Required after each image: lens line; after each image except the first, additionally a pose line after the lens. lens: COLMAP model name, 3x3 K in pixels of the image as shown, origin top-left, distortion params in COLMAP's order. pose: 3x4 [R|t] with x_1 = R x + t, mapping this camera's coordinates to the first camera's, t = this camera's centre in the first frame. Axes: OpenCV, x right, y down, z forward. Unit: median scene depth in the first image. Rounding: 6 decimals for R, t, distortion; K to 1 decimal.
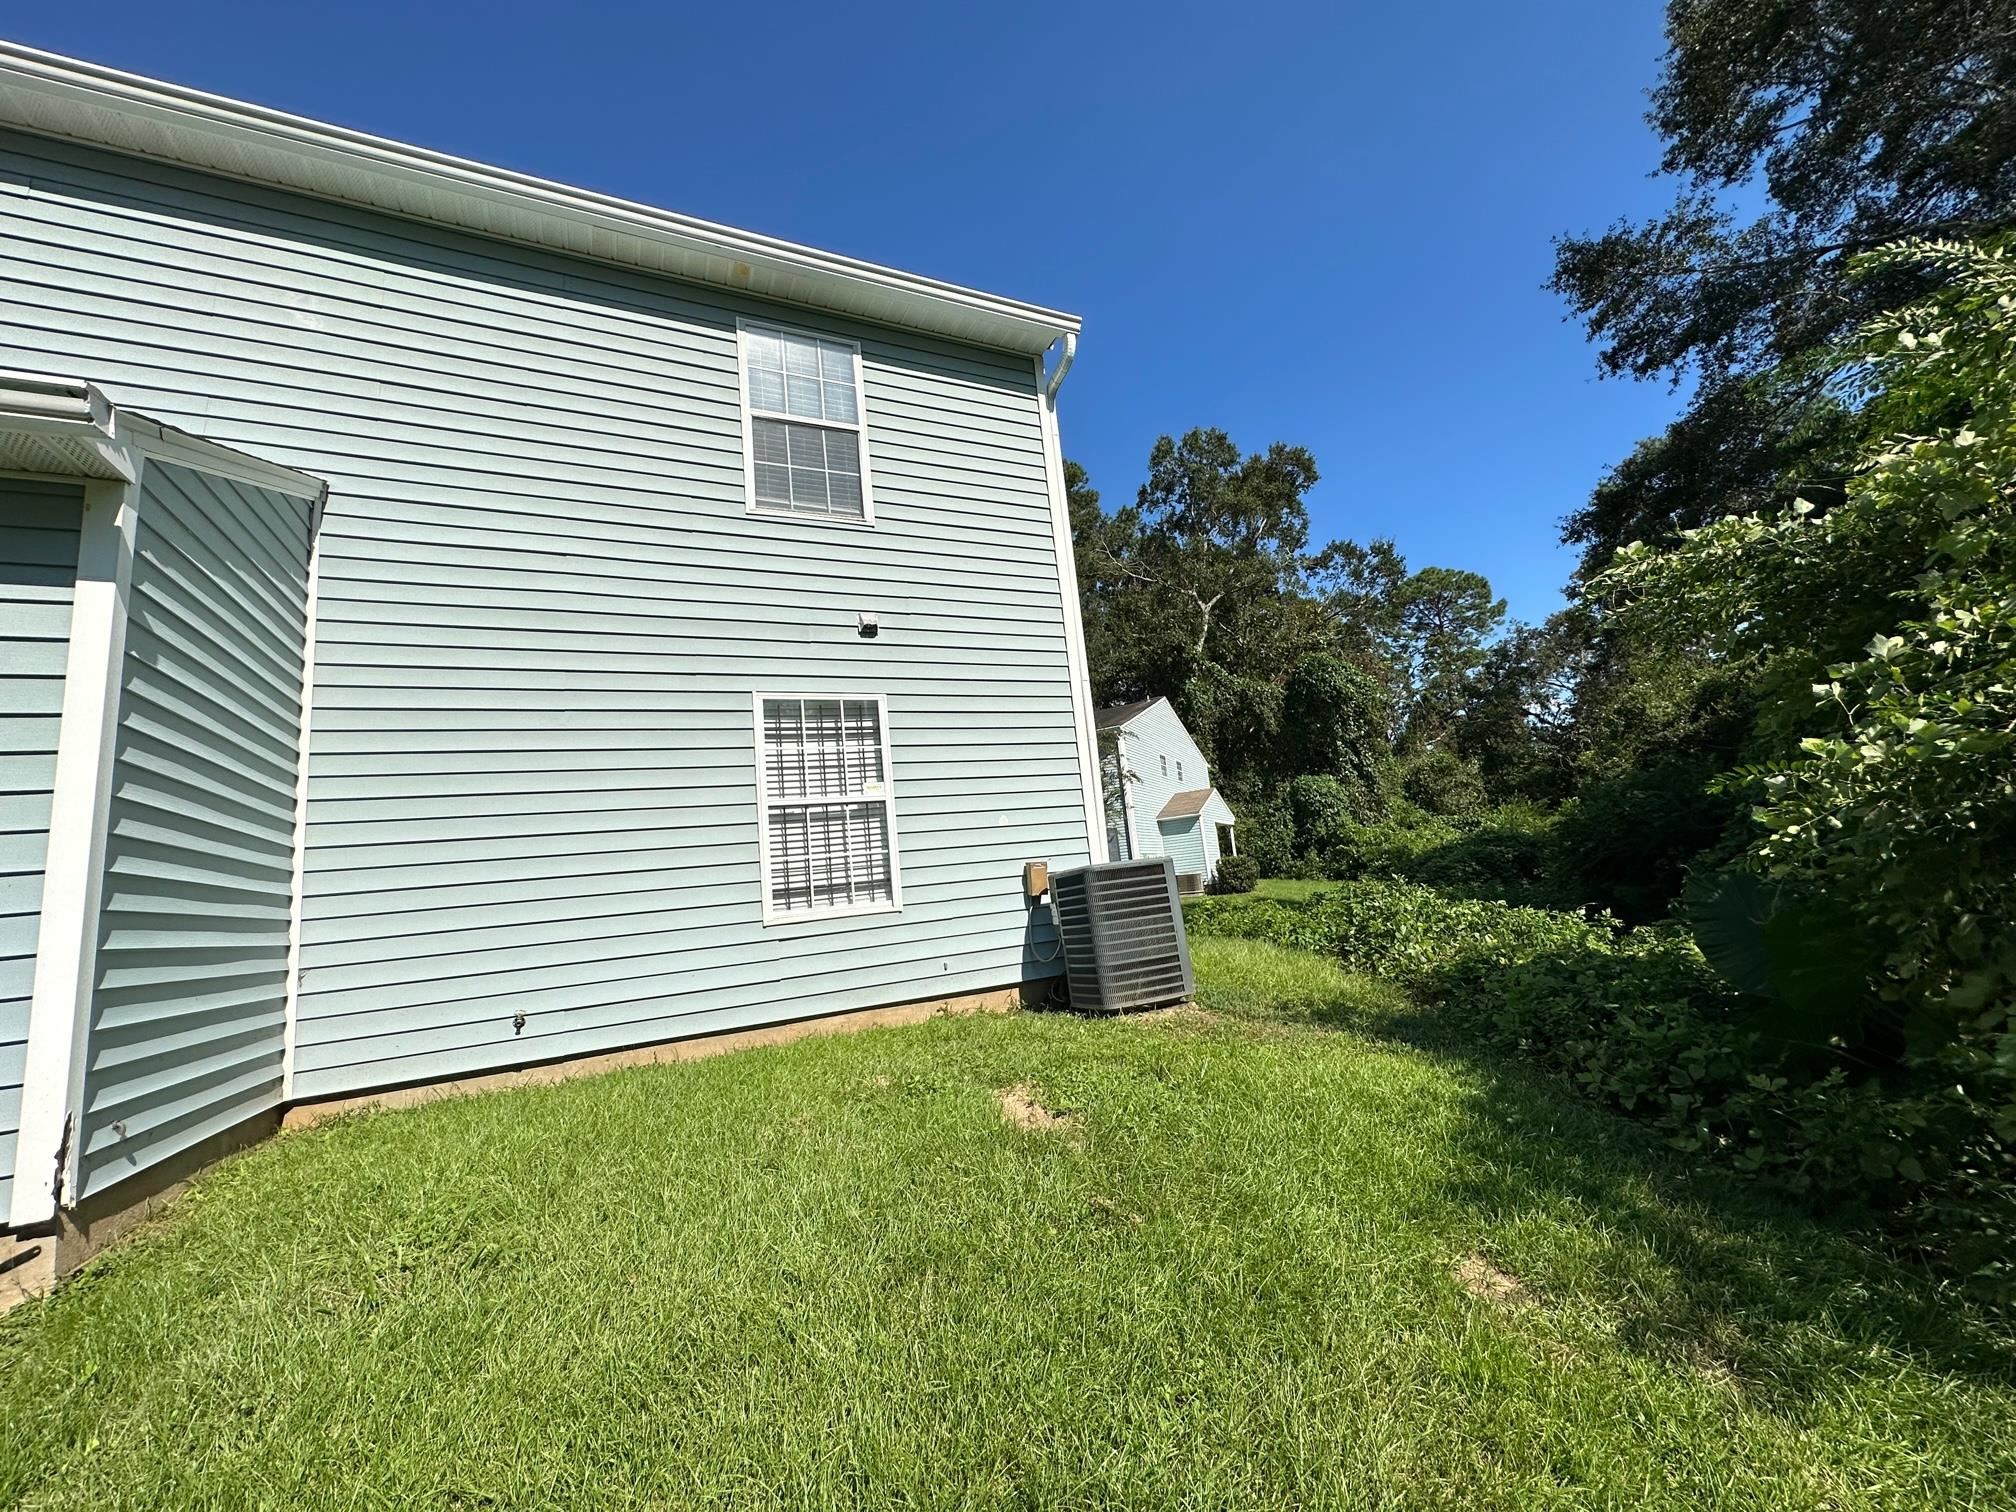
lens RADIAL K [[798.9, 0, 1008.4], [0, 798.9, 756.4], [0, 0, 1]] dist [-0.000873, 0.000003]
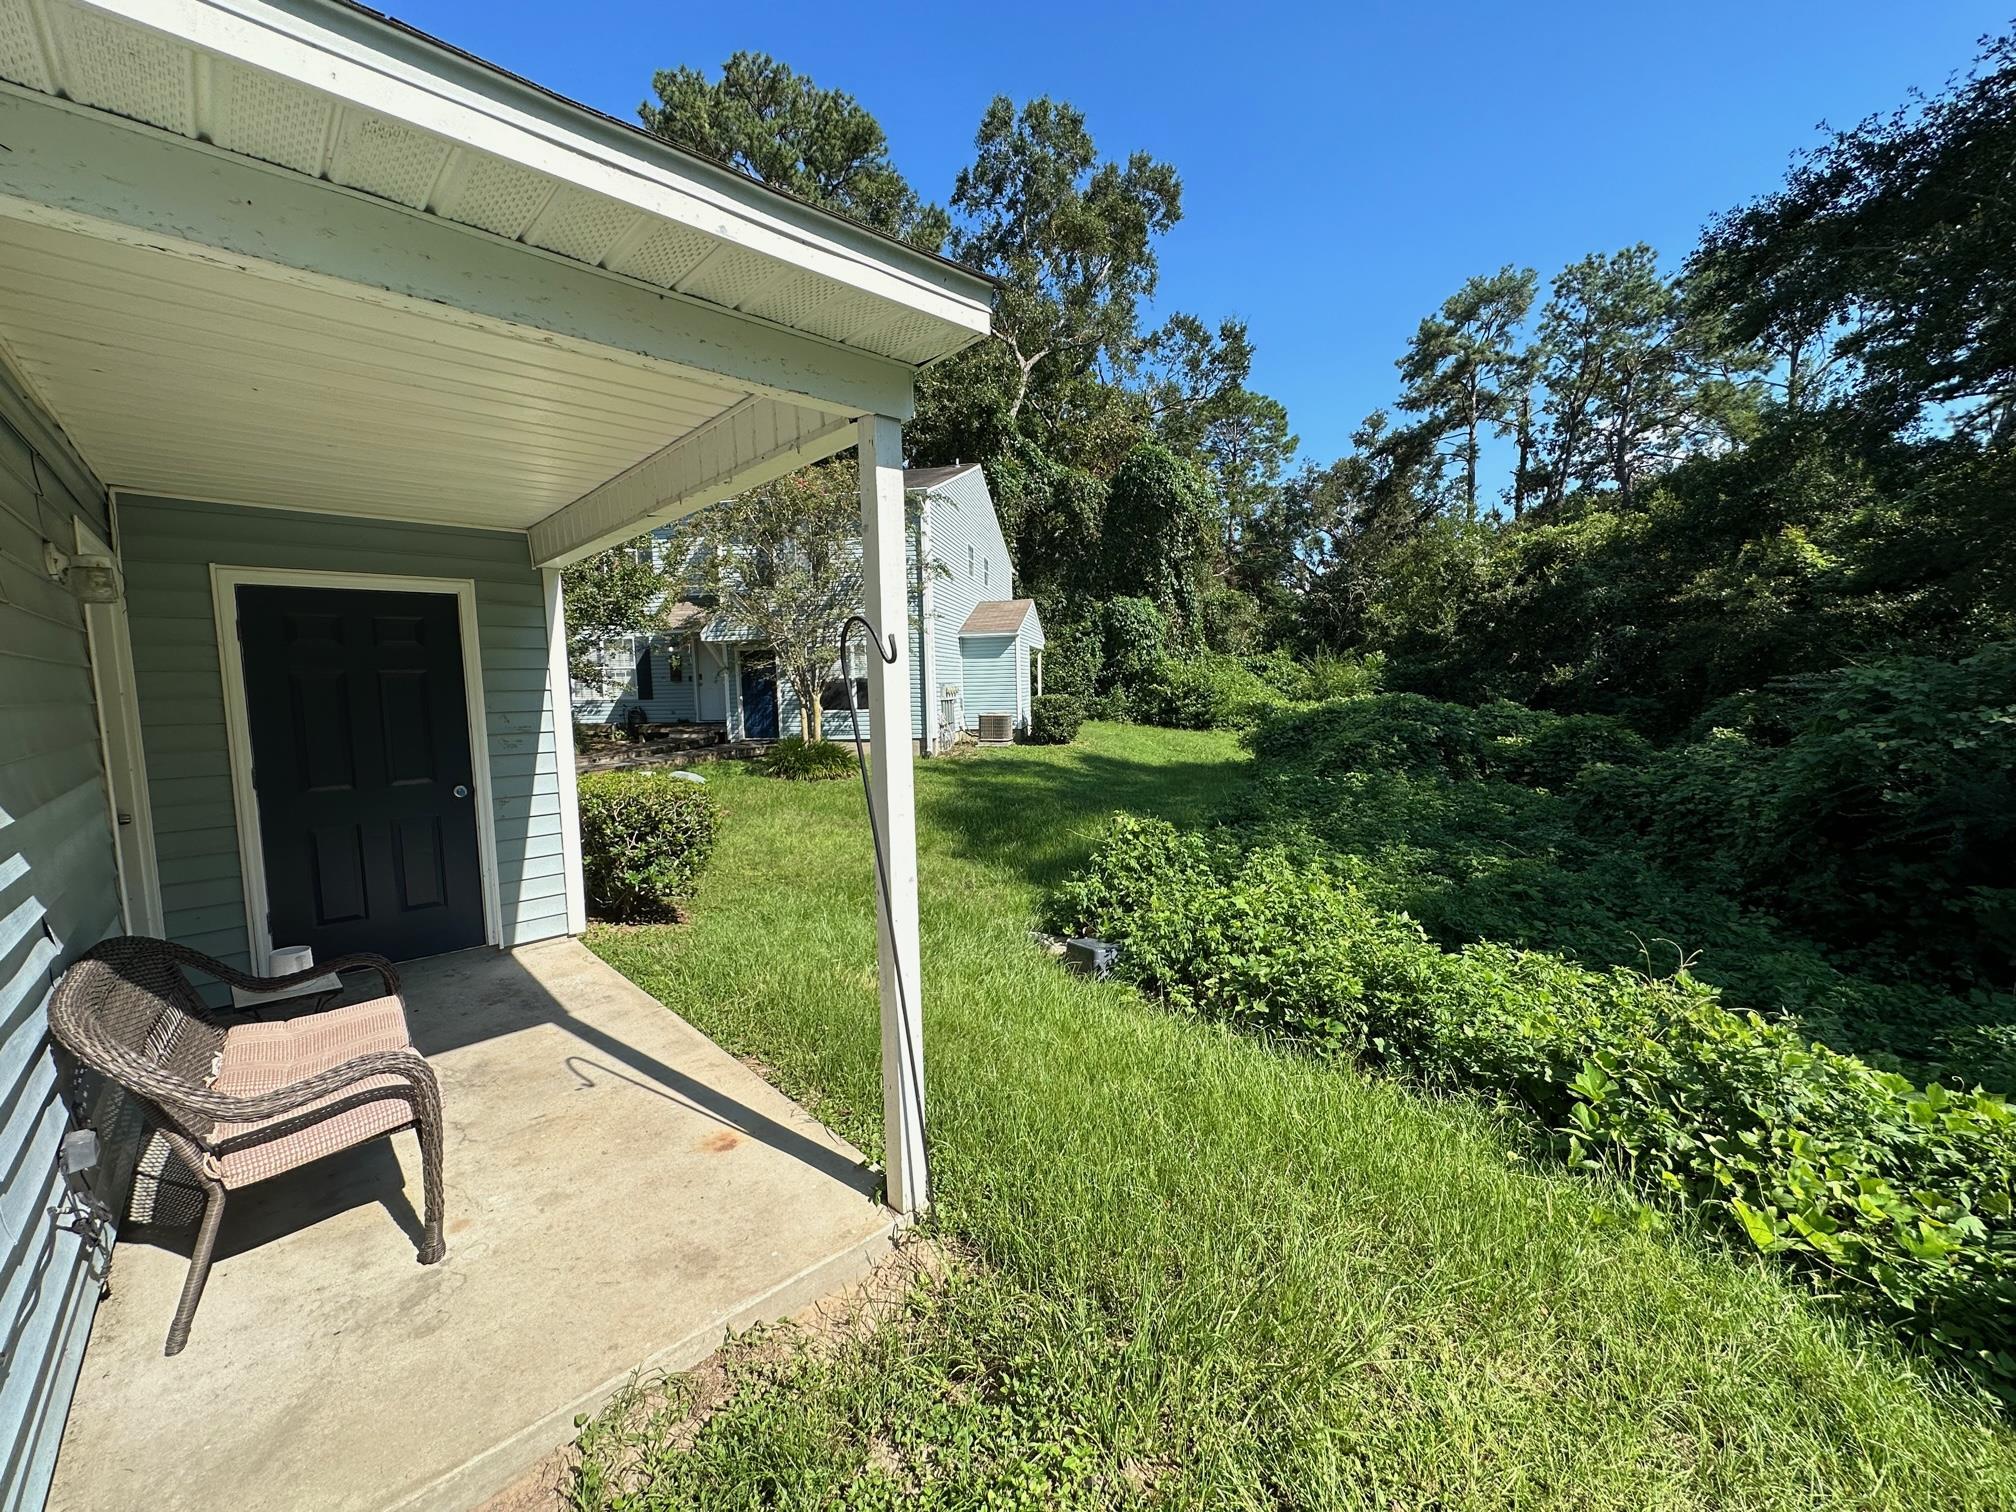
lens RADIAL K [[798.9, 0, 1003.5], [0, 798.9, 758.9], [0, 0, 1]] dist [-0.000873, 0.000003]
pose [[0.950387, 0.051175, 0.306830, 0.006121], [-0.125615, 0.965512, 0.228051, 0.011013], [-0.284578, -0.255279, 0.924039, 0.184788]]
